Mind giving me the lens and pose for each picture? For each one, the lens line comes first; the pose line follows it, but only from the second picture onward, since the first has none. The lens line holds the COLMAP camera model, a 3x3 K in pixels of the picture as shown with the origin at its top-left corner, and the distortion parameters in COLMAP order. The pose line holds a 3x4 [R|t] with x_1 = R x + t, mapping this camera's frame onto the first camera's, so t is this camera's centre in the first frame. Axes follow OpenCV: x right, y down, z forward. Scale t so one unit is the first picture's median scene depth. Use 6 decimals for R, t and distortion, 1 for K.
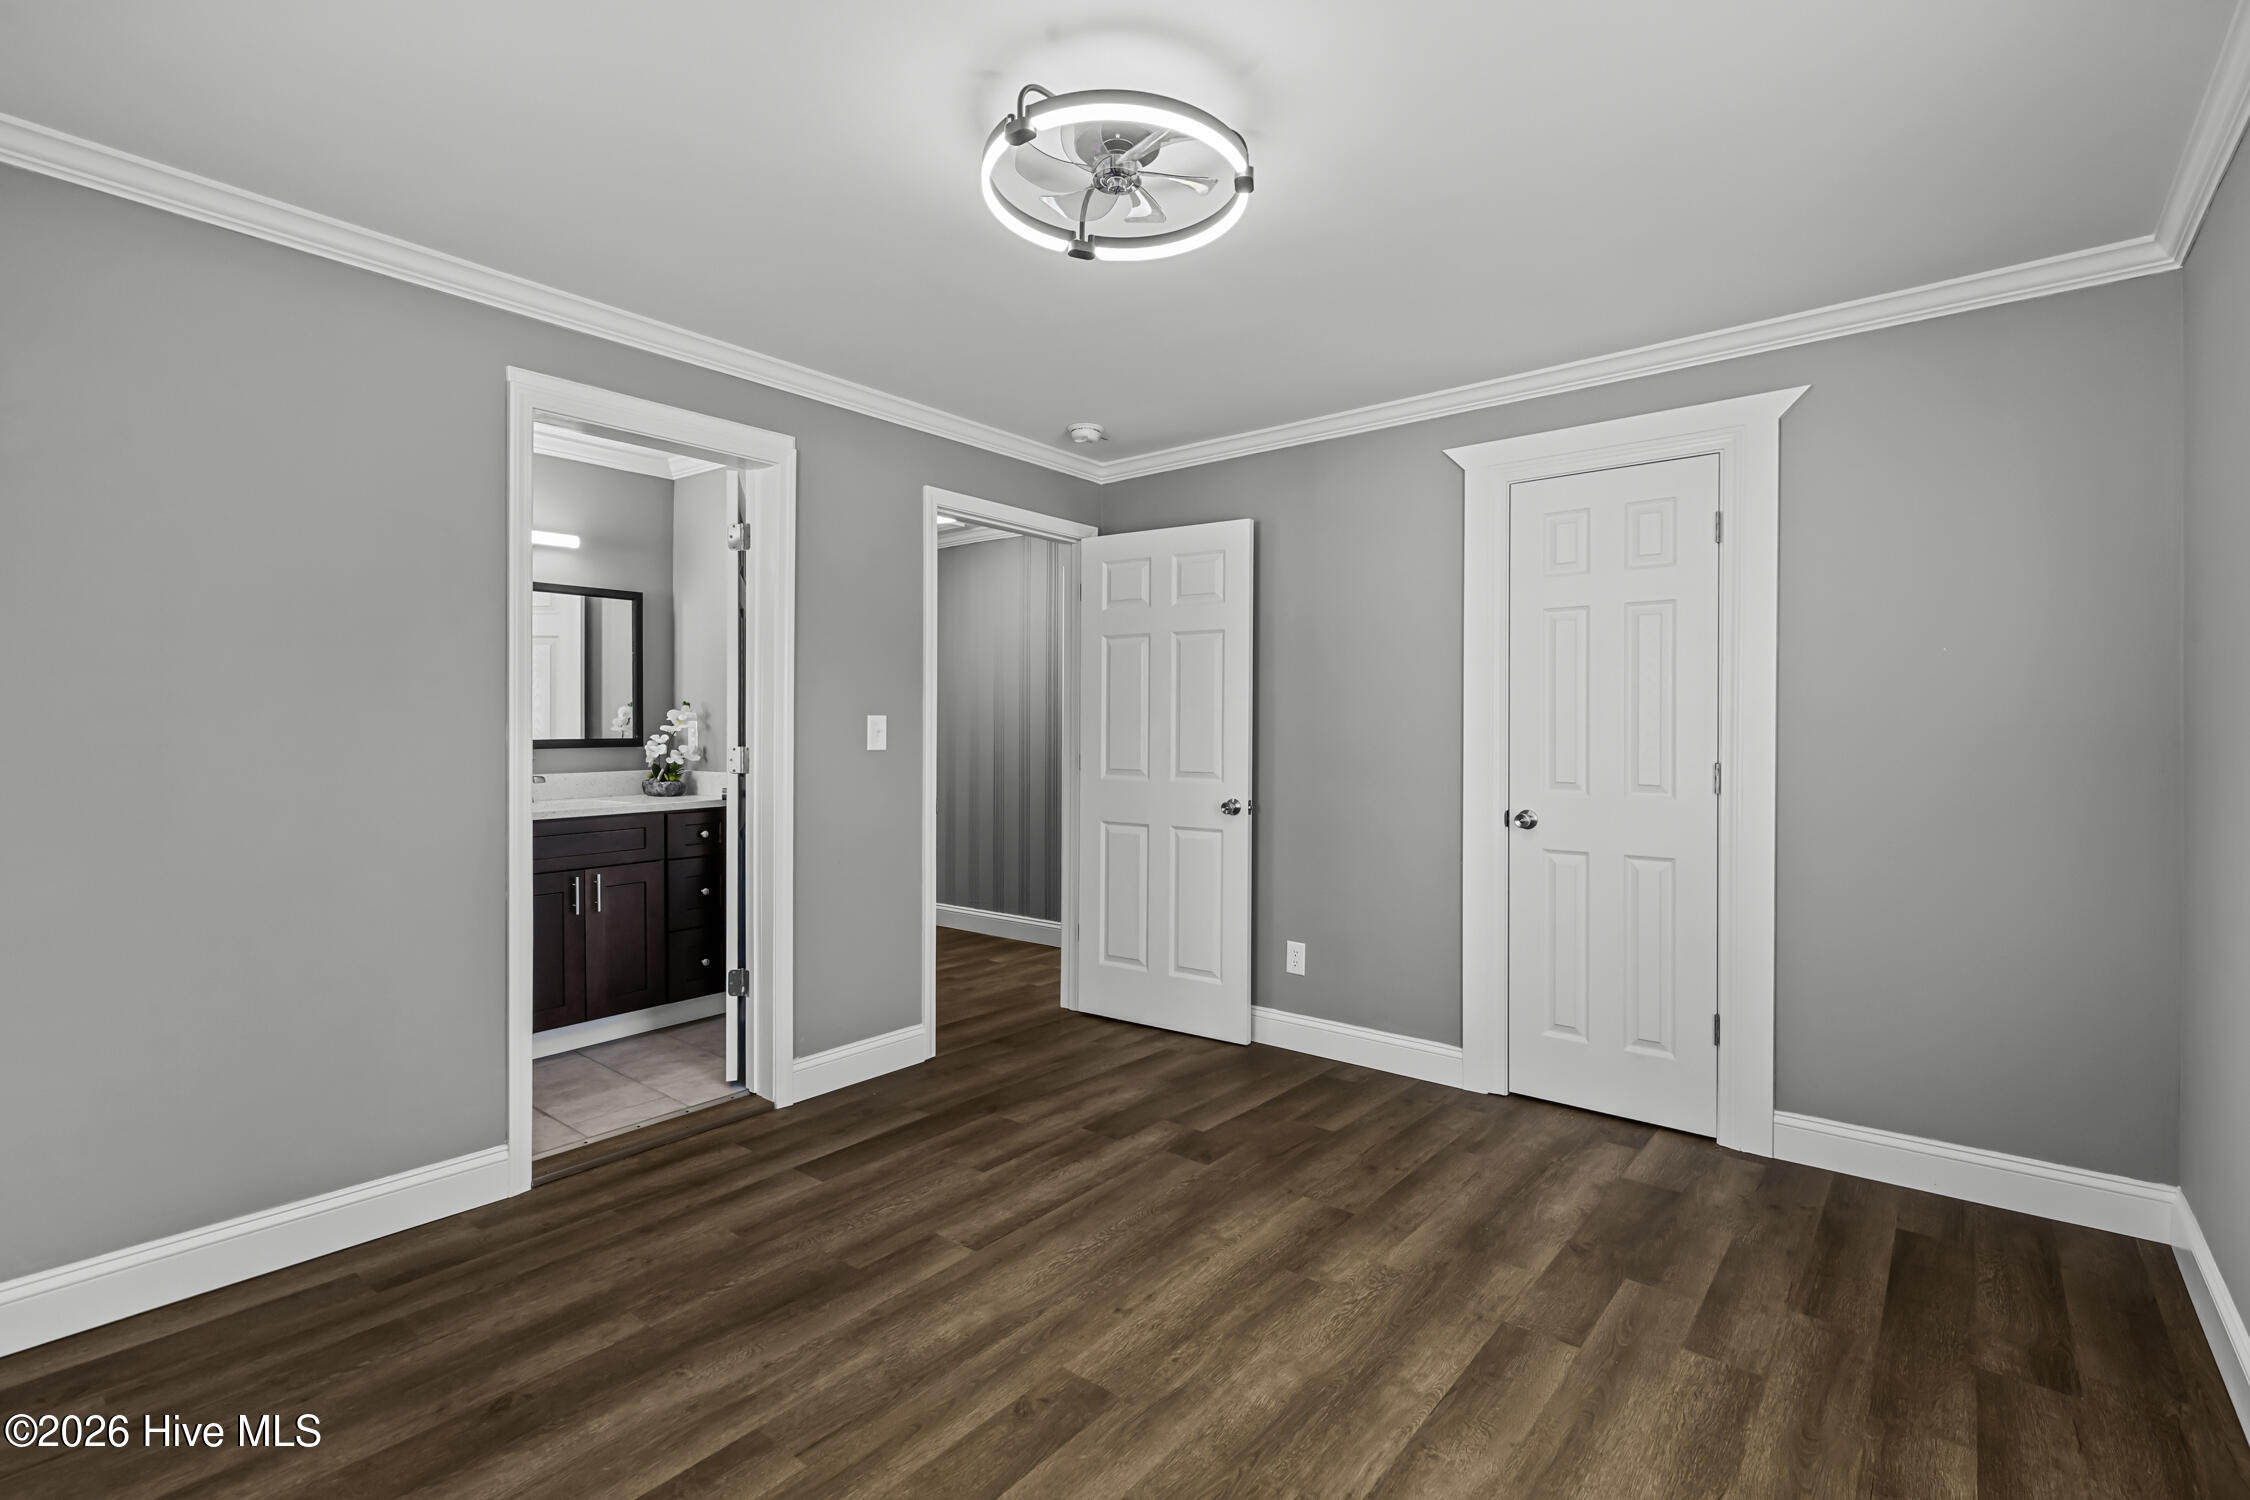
lens RADIAL K [[1063.3, 0, 1124.2], [0, 1063.3, 743.4], [0, 0, 1]] dist [0.005735, -0.000261]
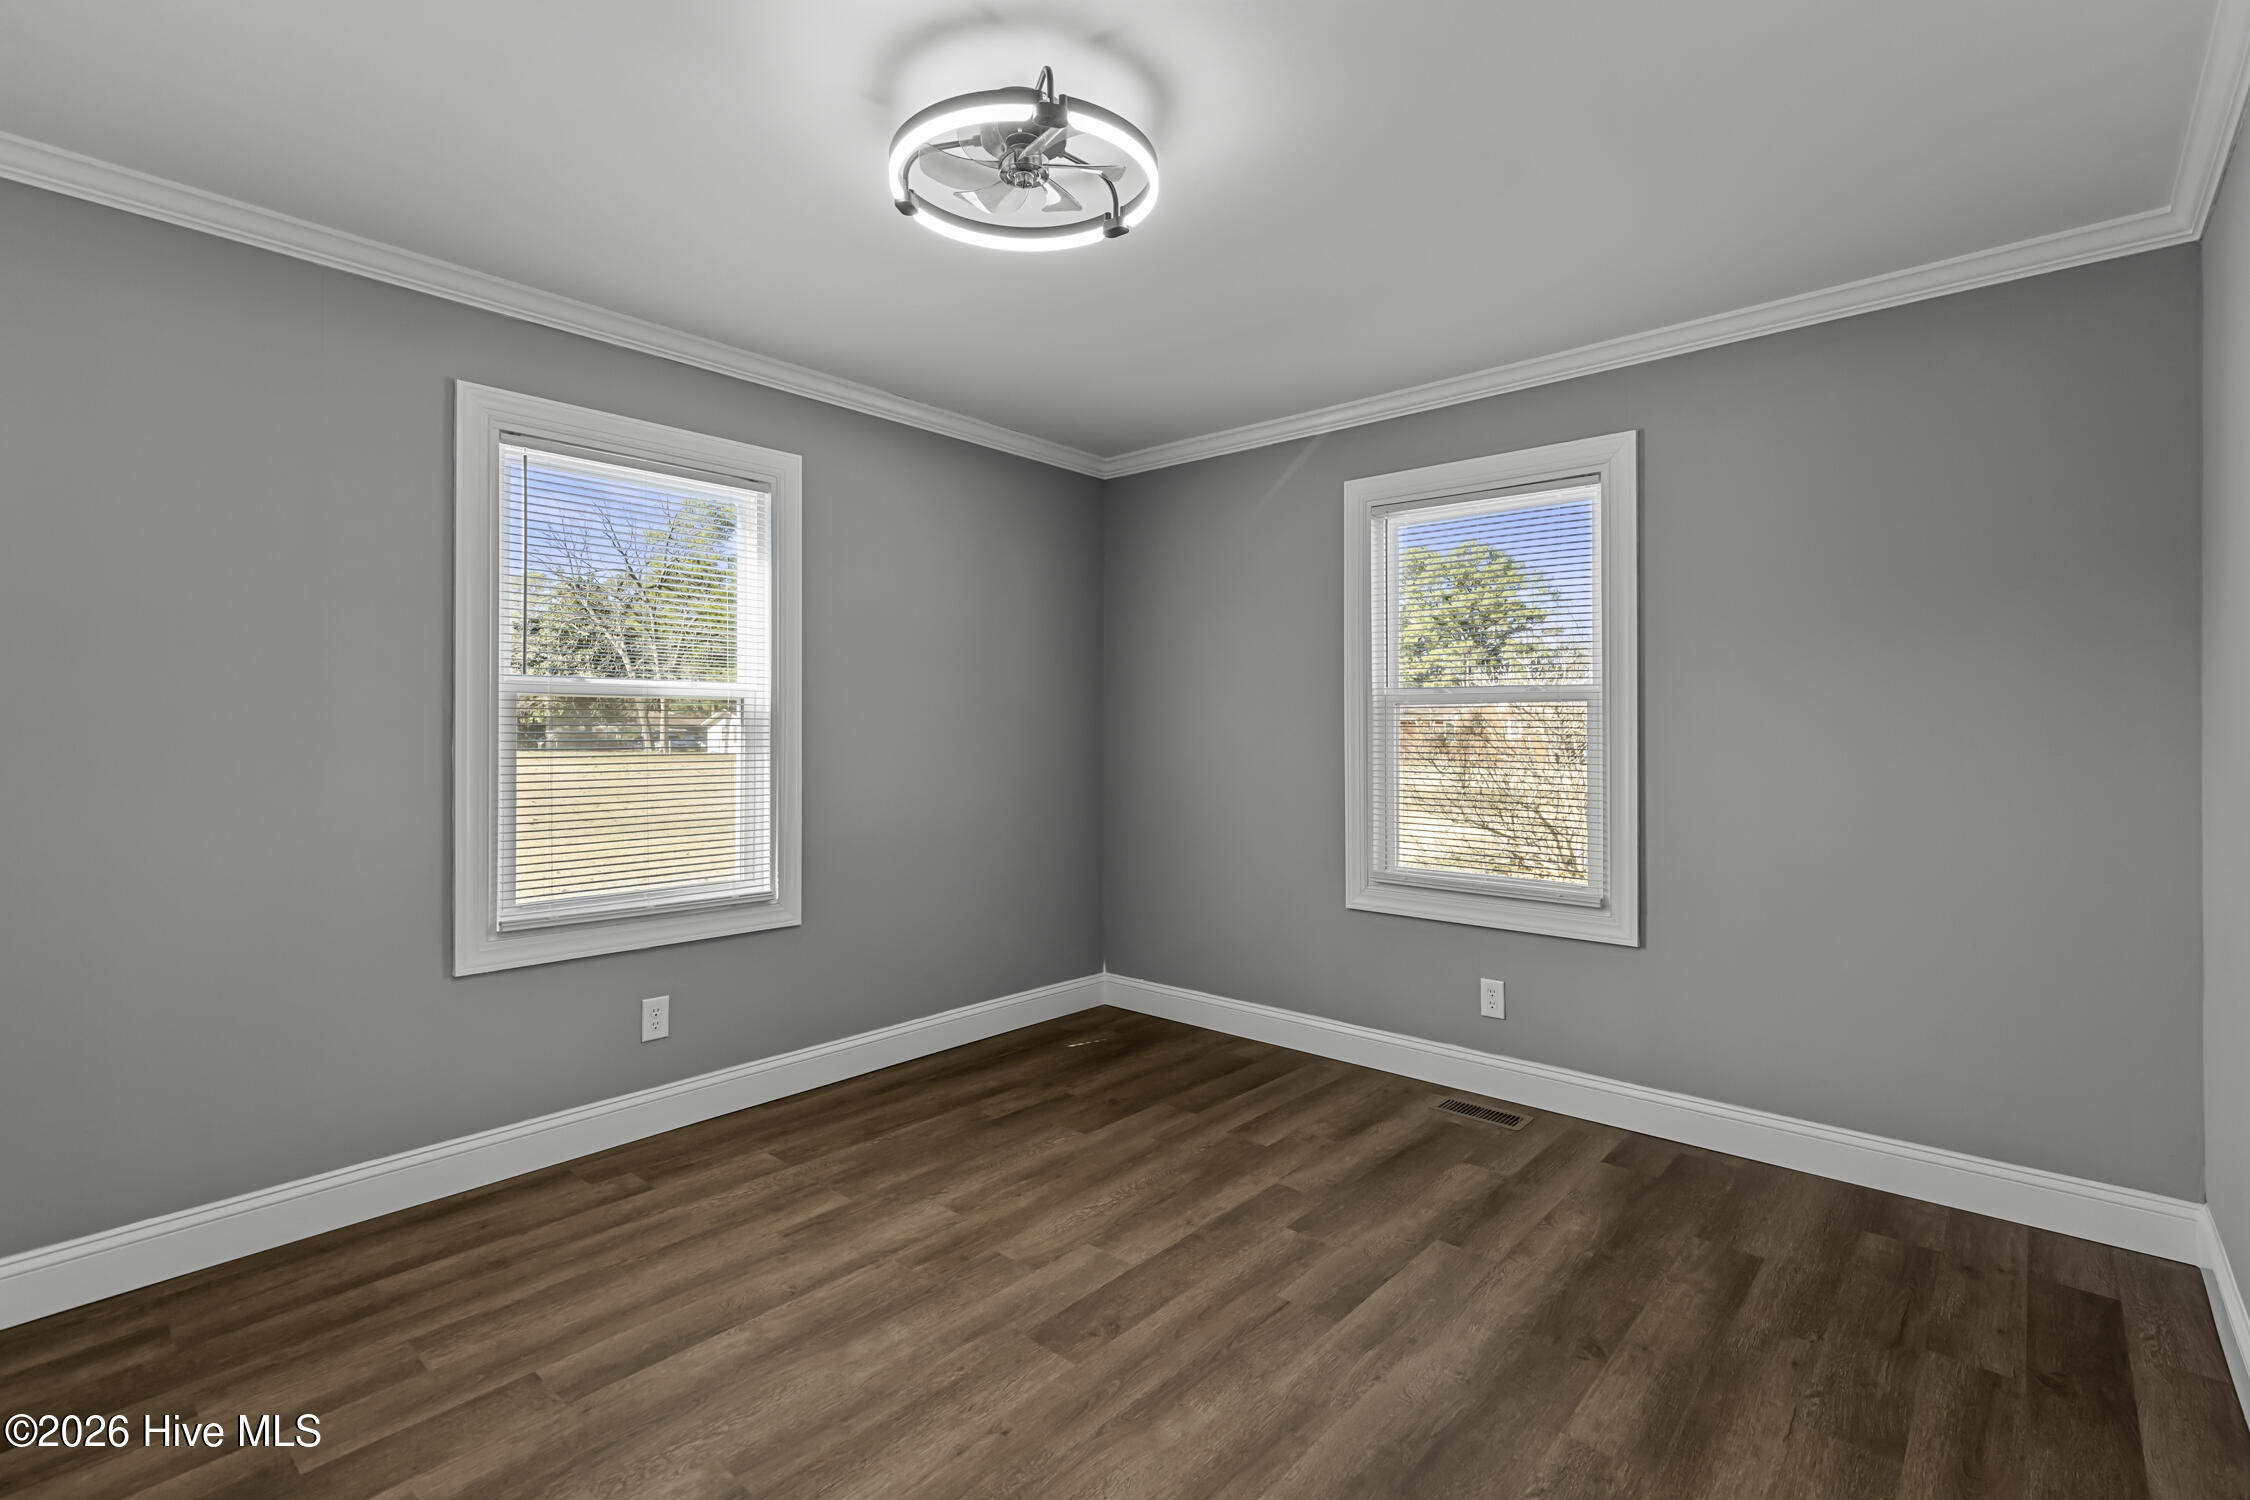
lens RADIAL K [[1036.4, 0, 1123.3], [0, 1036.4, 738.1], [0, 0, 1]] dist [-0.000165, -0.000024]
pose [[-0.999276, -0.002618, 0.037954, -0.121042], [-0.001871, 0.999804, 0.019712, -0.017191], [-0.037998, 0.019627, -0.999085, 1.720243]]
